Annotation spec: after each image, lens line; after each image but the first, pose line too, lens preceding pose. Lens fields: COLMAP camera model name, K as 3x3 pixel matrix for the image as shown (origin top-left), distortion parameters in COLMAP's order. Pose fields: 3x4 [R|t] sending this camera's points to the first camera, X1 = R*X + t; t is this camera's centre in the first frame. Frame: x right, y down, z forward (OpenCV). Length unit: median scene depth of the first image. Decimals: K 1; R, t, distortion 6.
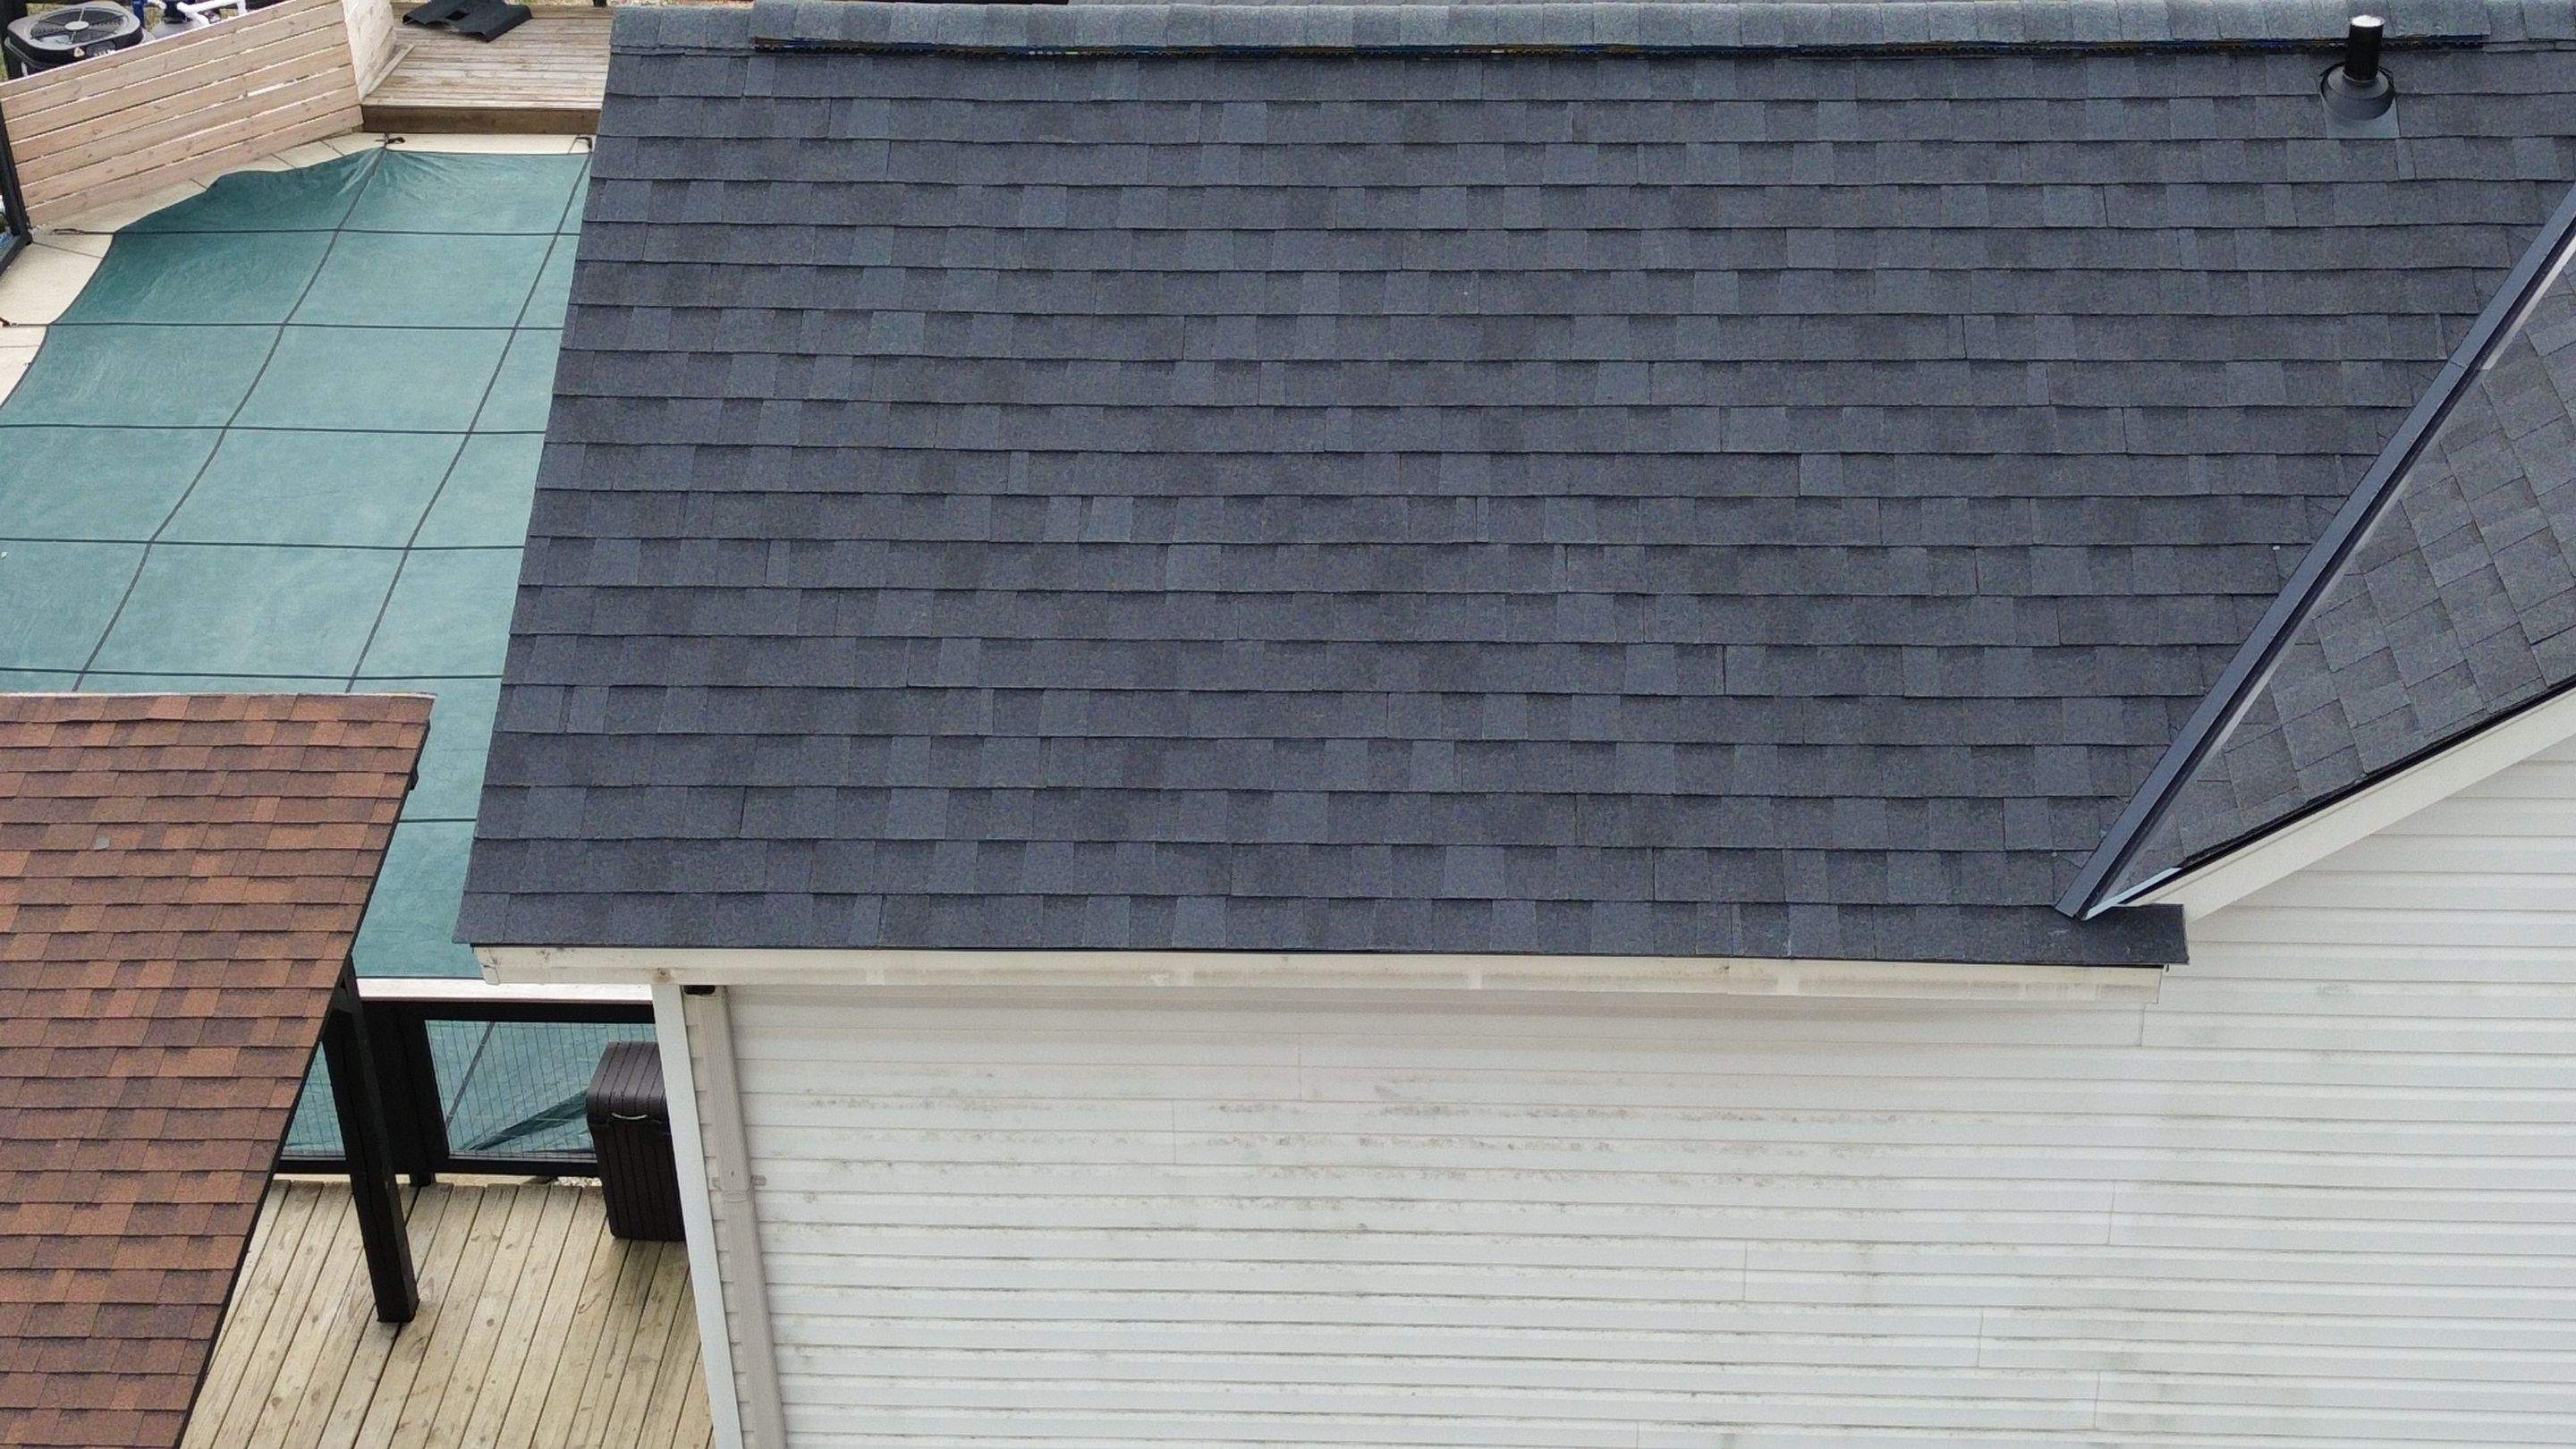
lens RADIAL K [[3613.5, 0, 1292.7], [0, 3613.5, 729.7], [0, 0, 1]] dist [0.109396, 0.000000]
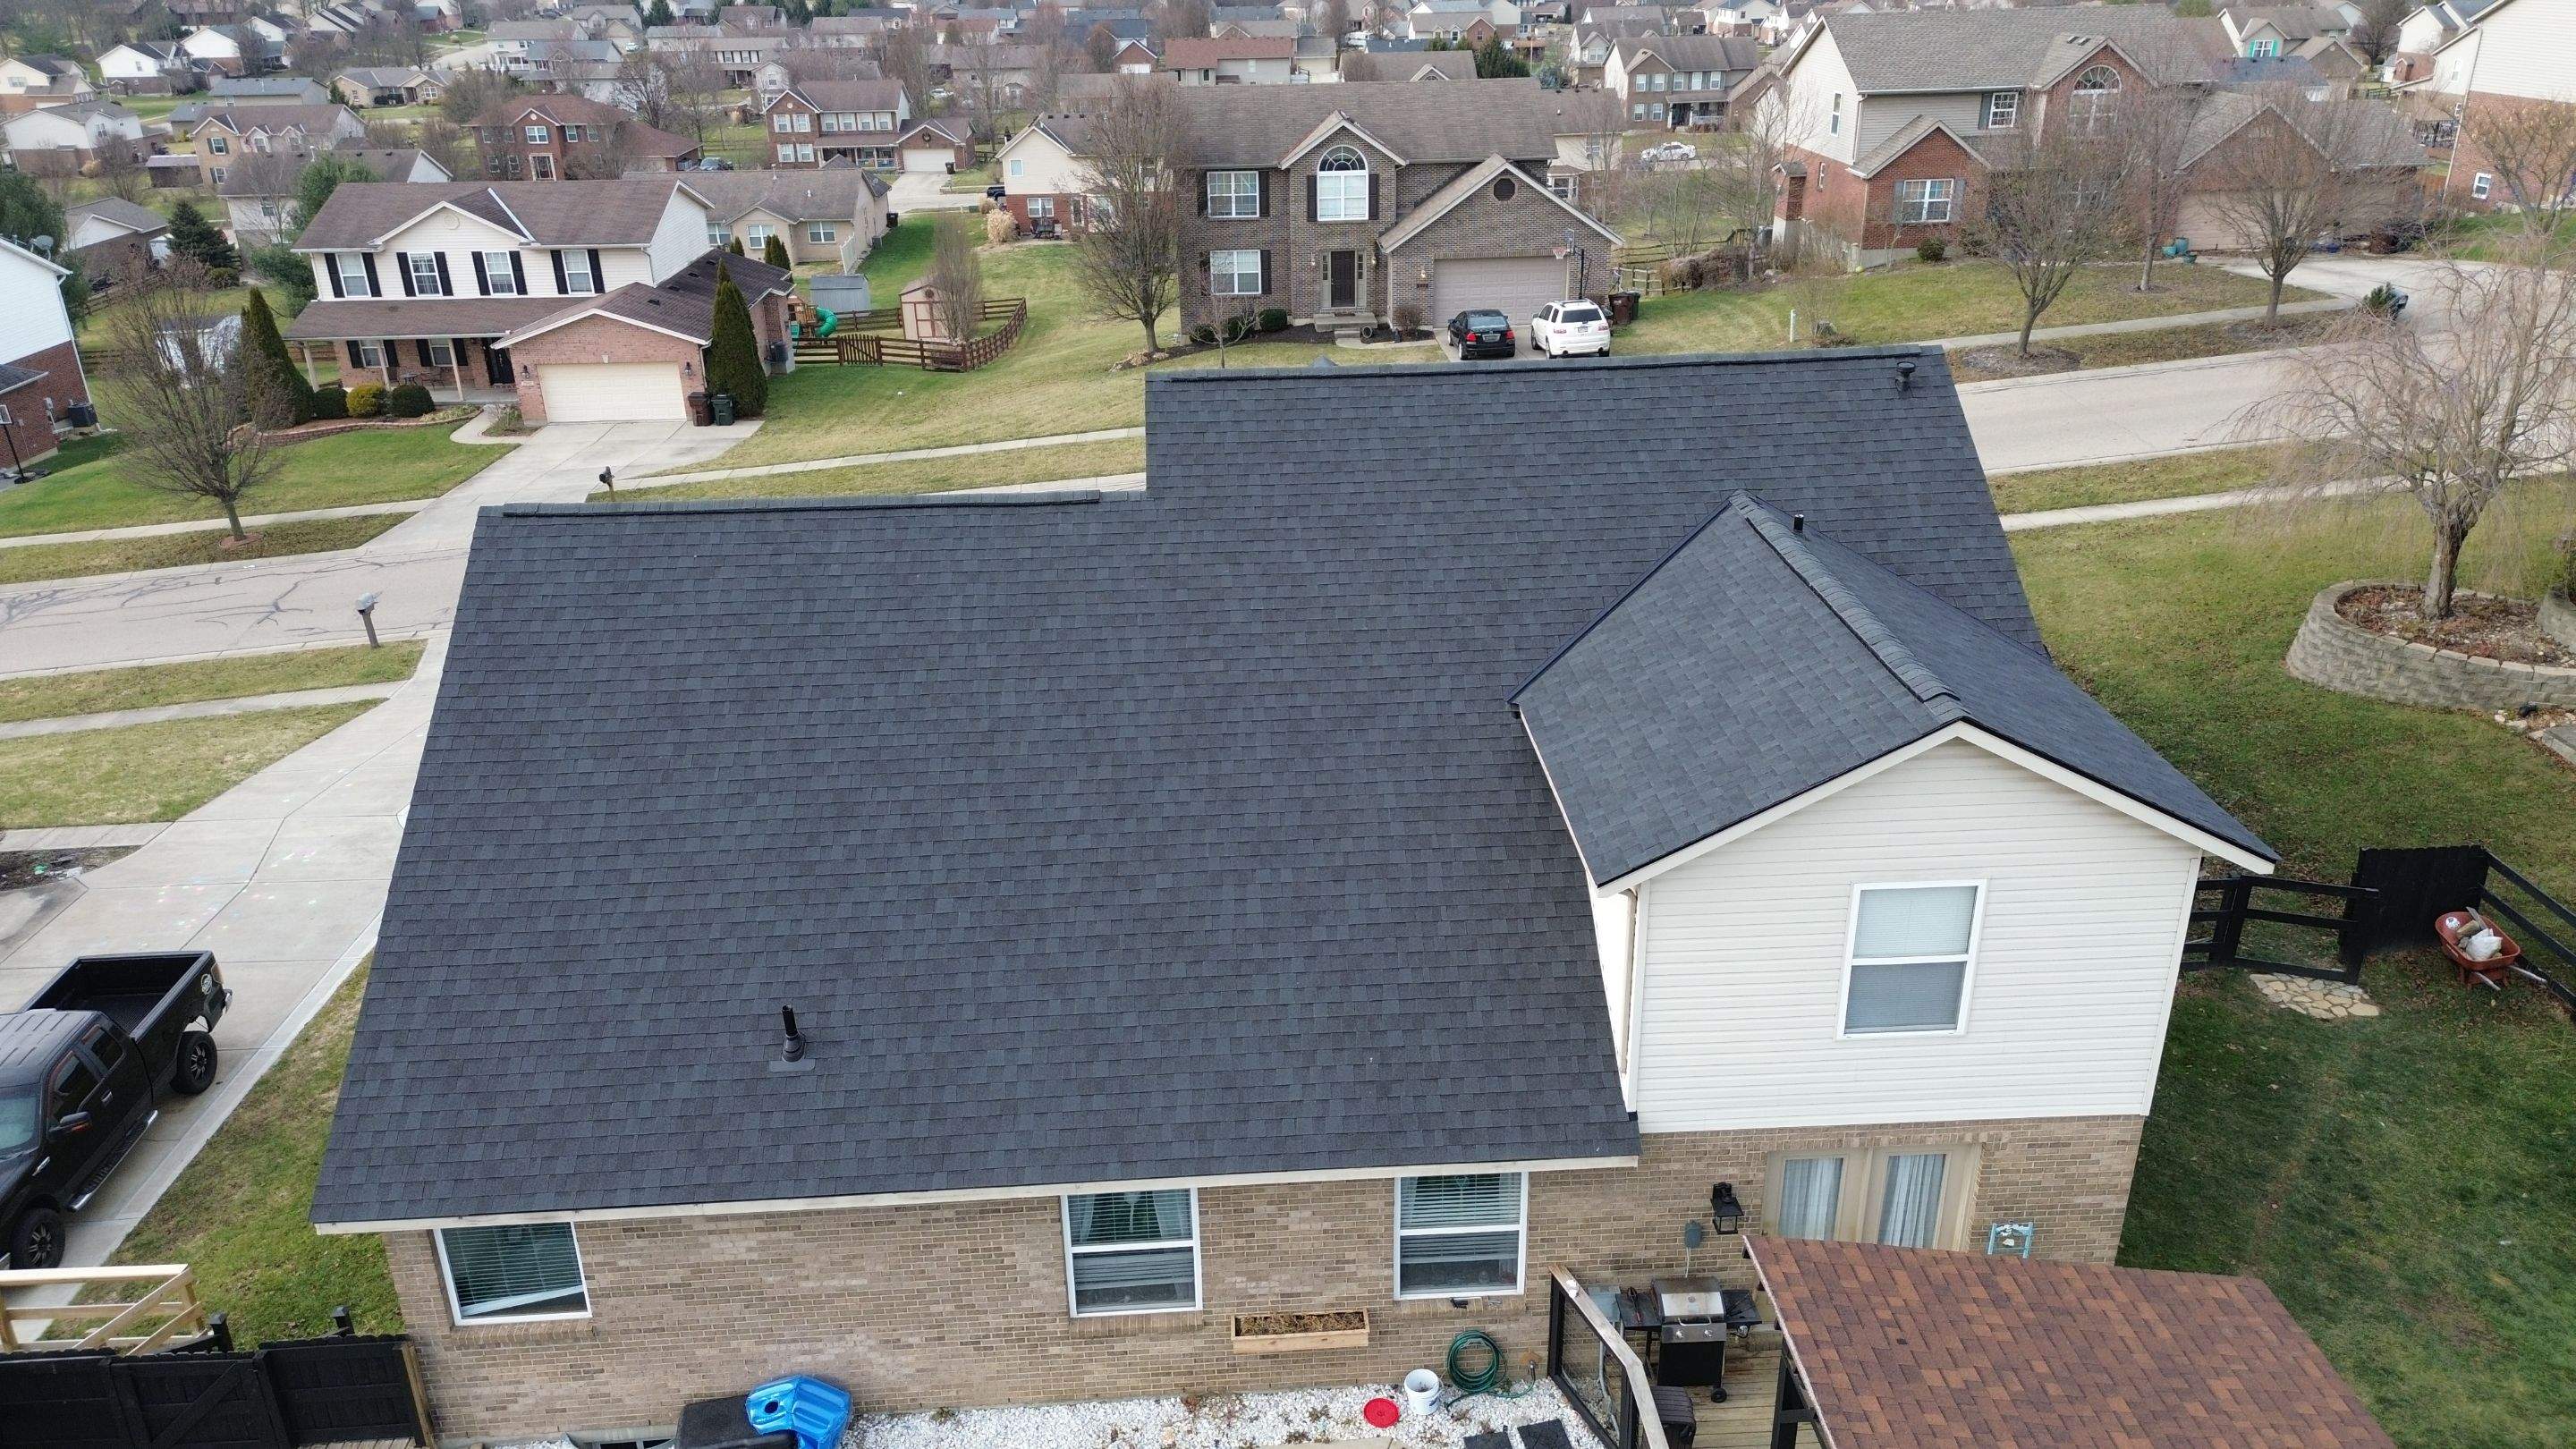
lens RADIAL K [[1808.8, 0, 1302.0], [0, 1808.8, 720.9], [0, 0, 1]] dist [0.084761, -0.083940]
pose [[-0.108923, -0.376931, 0.919815, -1.431530], [0.555038, 0.744583, 0.370849, -1.008369], [-0.824663, 0.550926, 0.128108, 1.301472]]
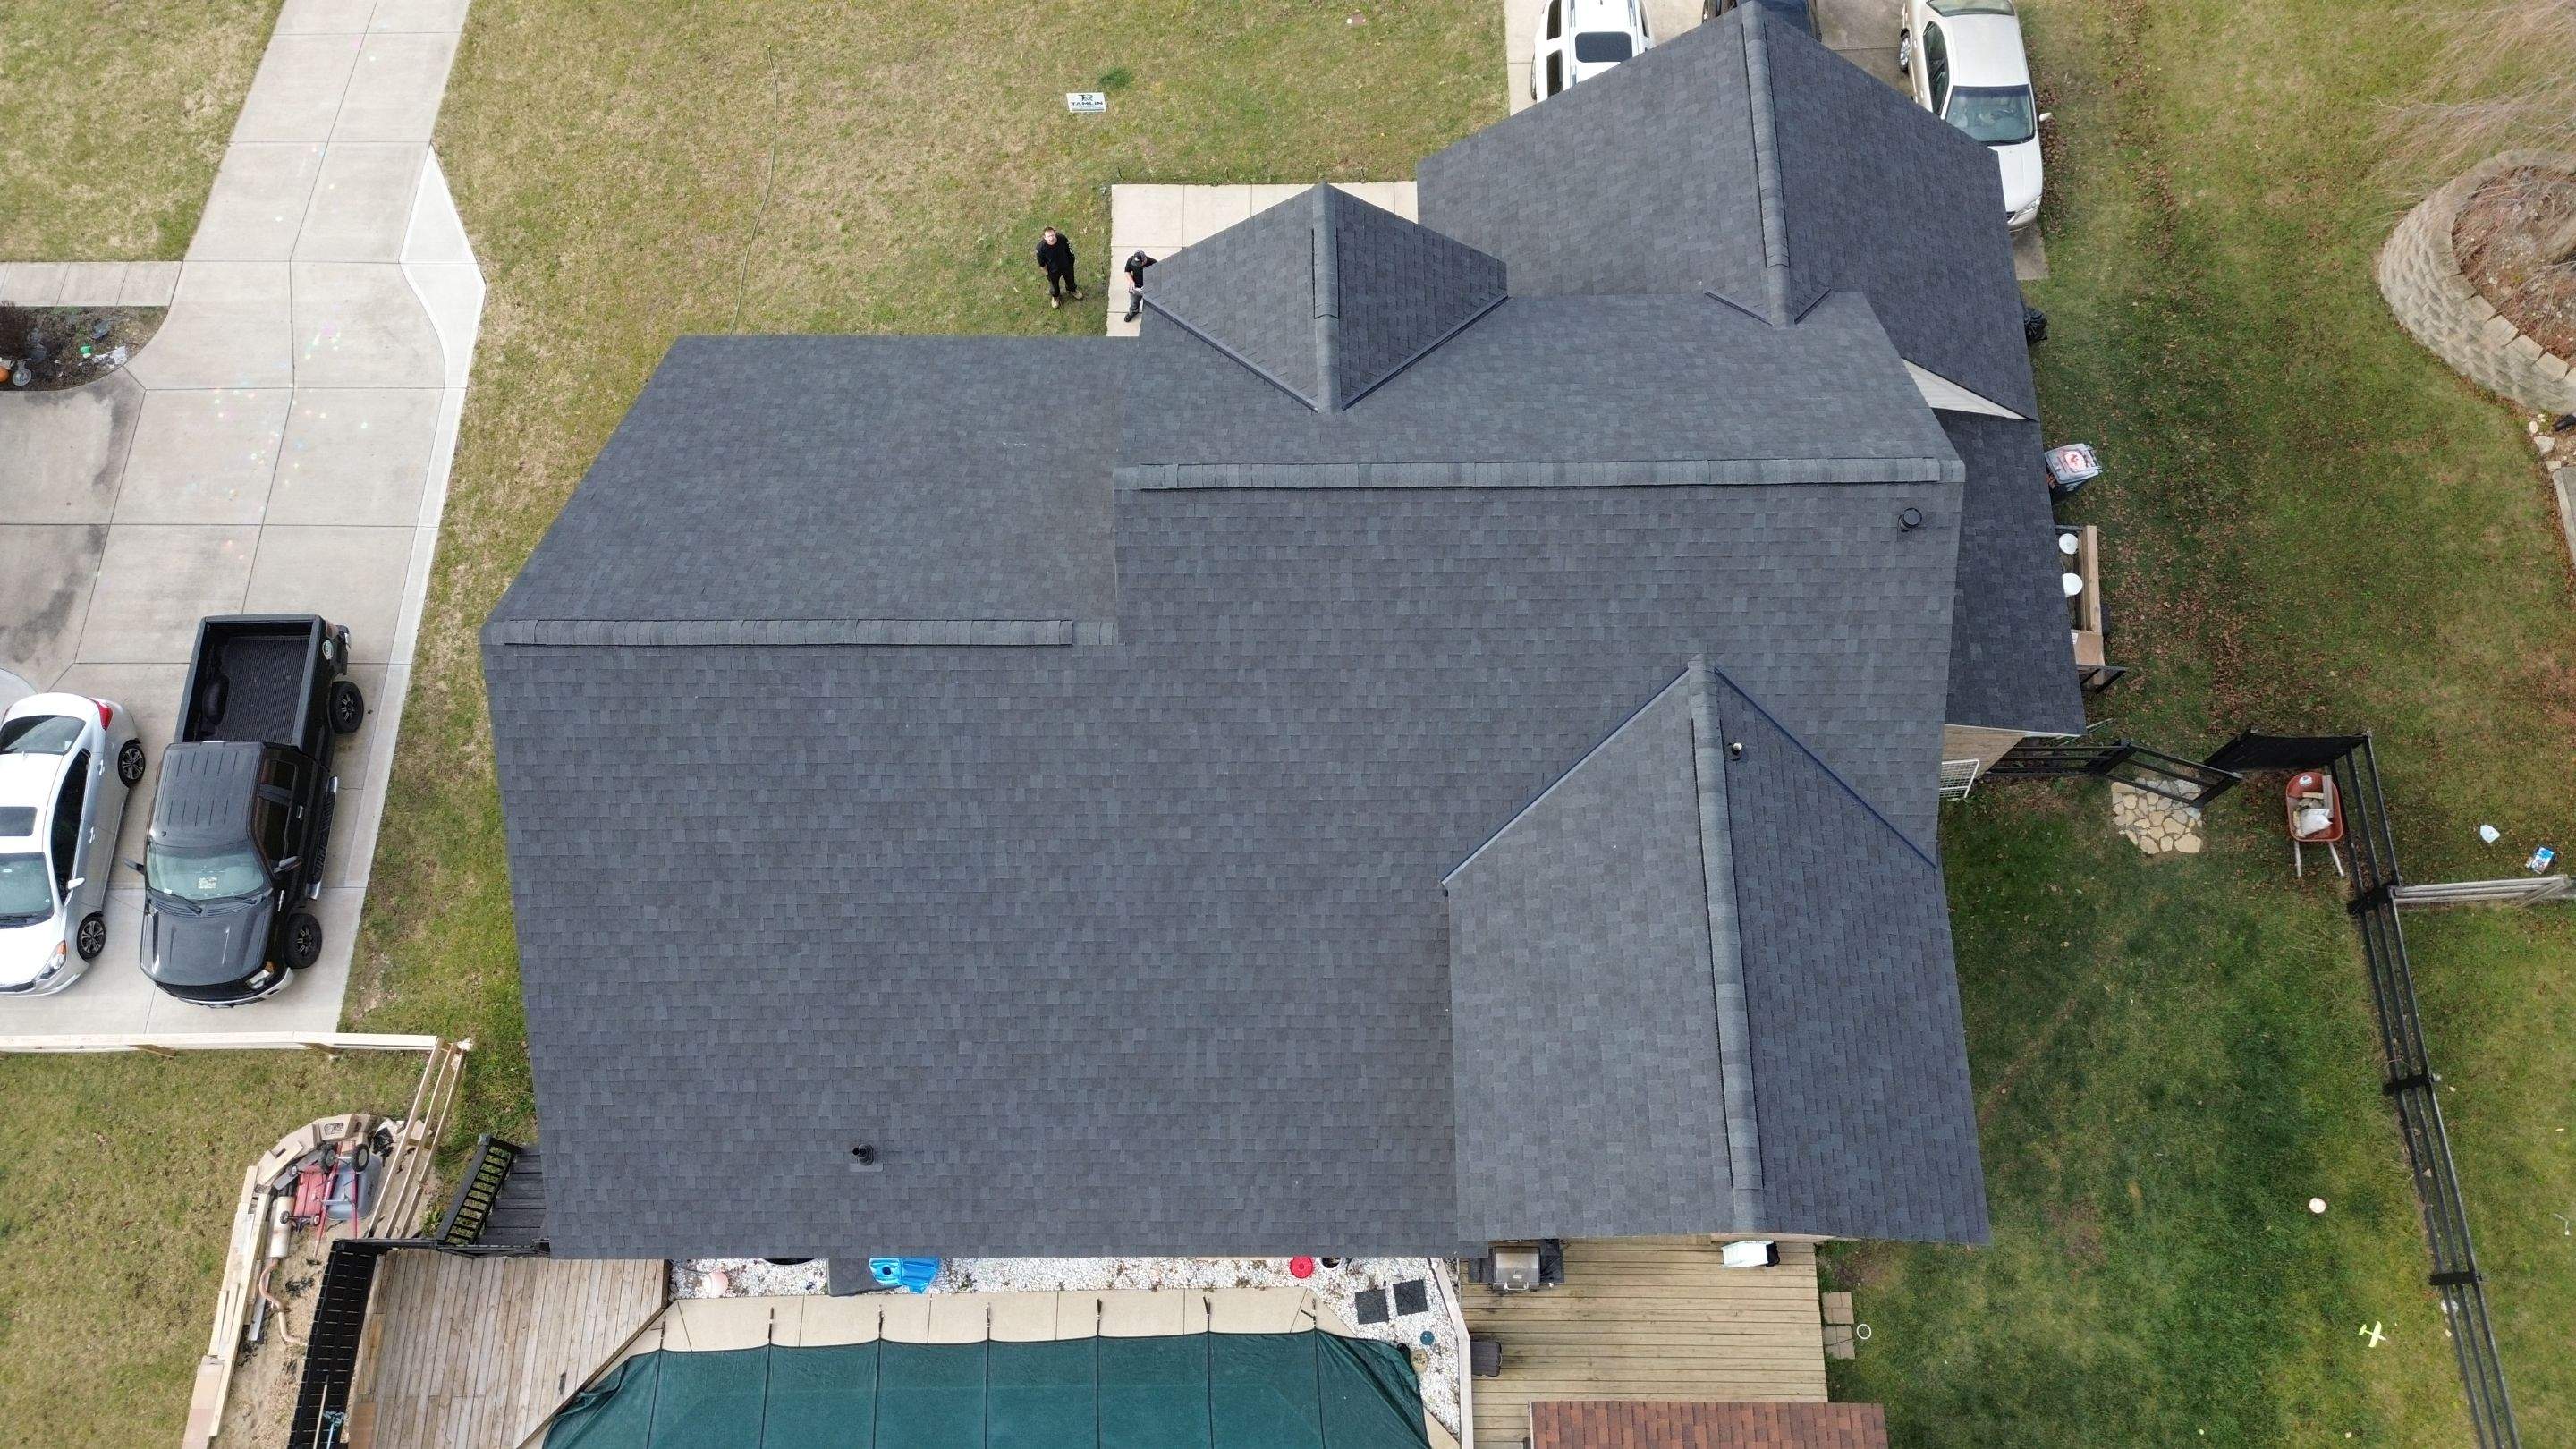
lens RADIAL K [[1808.8, 0, 1302.3], [0, 1808.8, 719.1], [0, 0, 1]] dist [0.084761, -0.083940]
pose [[-0.052398, -0.930326, 0.362972, -0.353791], [0.553844, 0.275376, 0.785764, -1.982208], [-0.830970, 0.242202, 0.500826, 0.415204]]
